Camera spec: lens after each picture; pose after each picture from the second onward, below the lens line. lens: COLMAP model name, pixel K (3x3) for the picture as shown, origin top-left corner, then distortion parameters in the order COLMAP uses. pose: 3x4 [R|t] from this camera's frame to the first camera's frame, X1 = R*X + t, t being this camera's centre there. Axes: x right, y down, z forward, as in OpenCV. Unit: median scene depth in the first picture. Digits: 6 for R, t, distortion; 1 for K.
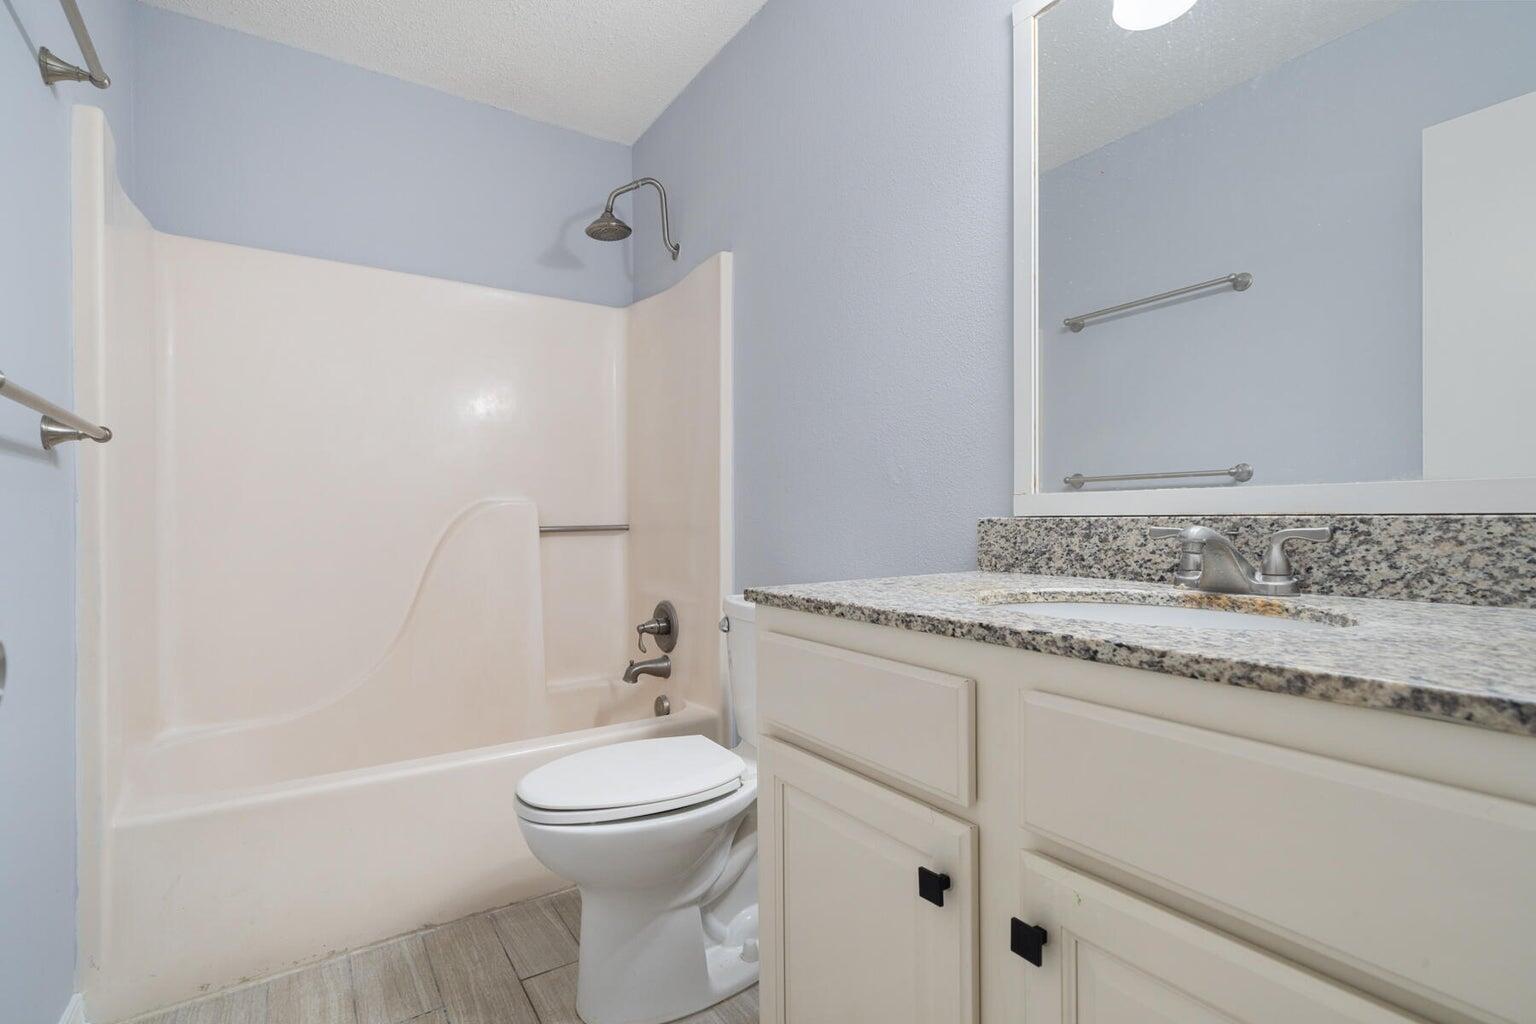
lens RADIAL K [[718.8, 0, 764.1], [0, 718.8, 523.4], [0, 0, 1]] dist [0.004884, 0.000717]
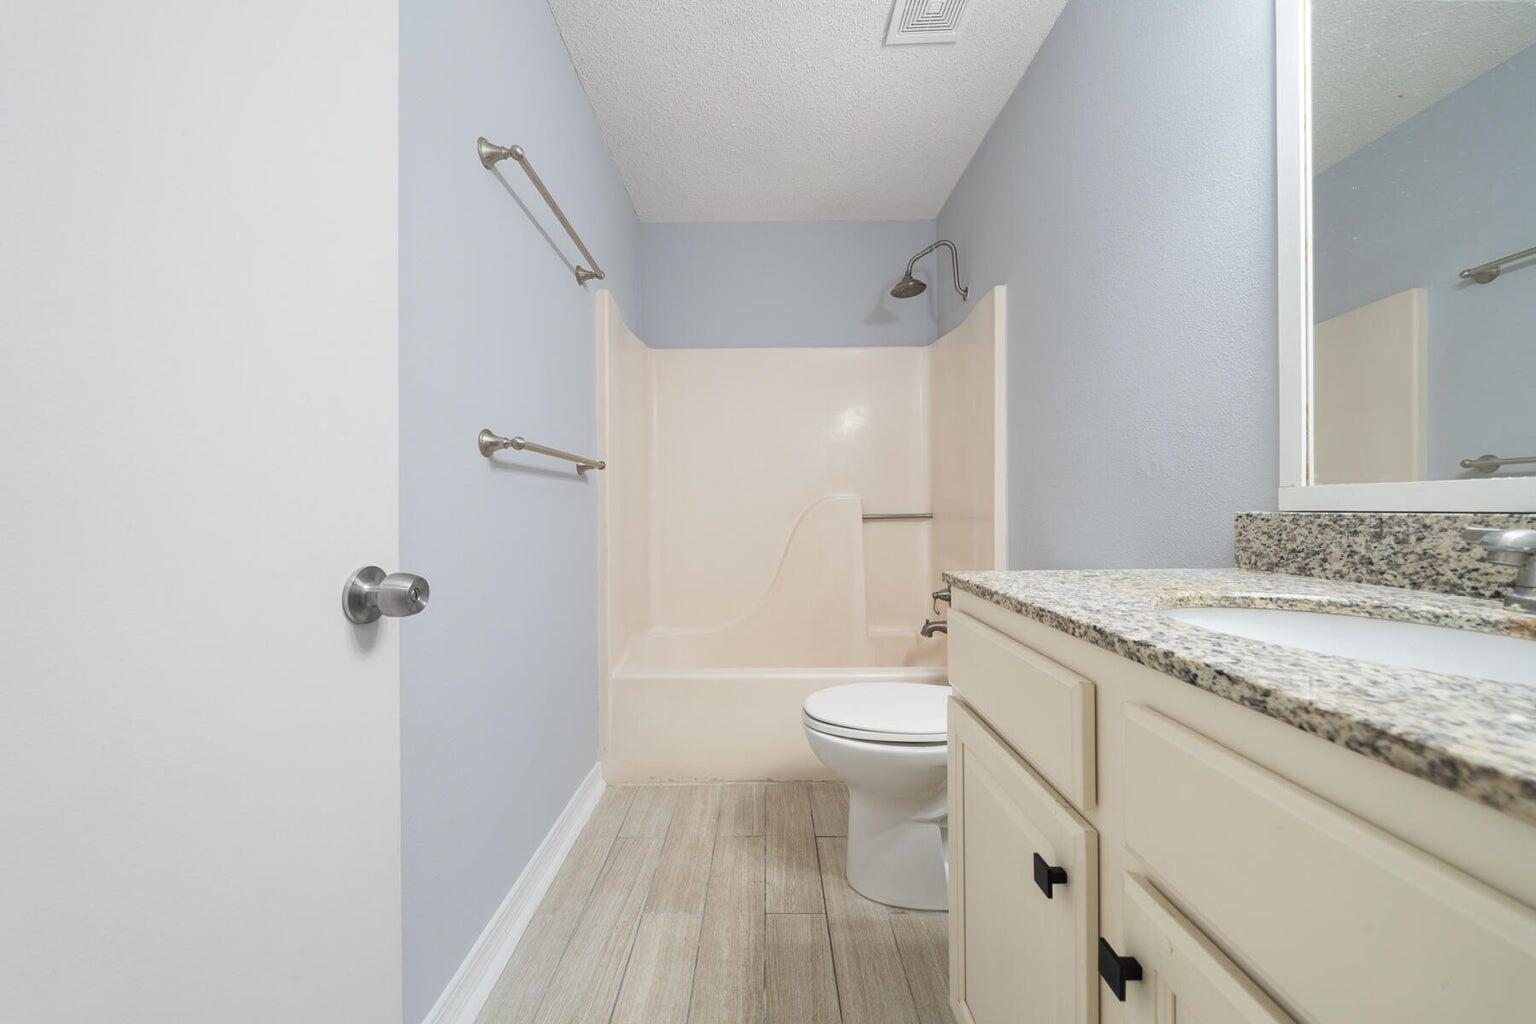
lens RADIAL K [[531.7, 0, 755.0], [0, 531.7, 510.9], [0, 0, 1]] dist [-0.000931, 0.000053]
pose [[0.834863, 0.003128, -0.550449, 0.183645], [-0.002442, 0.999995, 0.001979, -0.010611], [0.550452, -0.000308, 0.834867, 0.083002]]
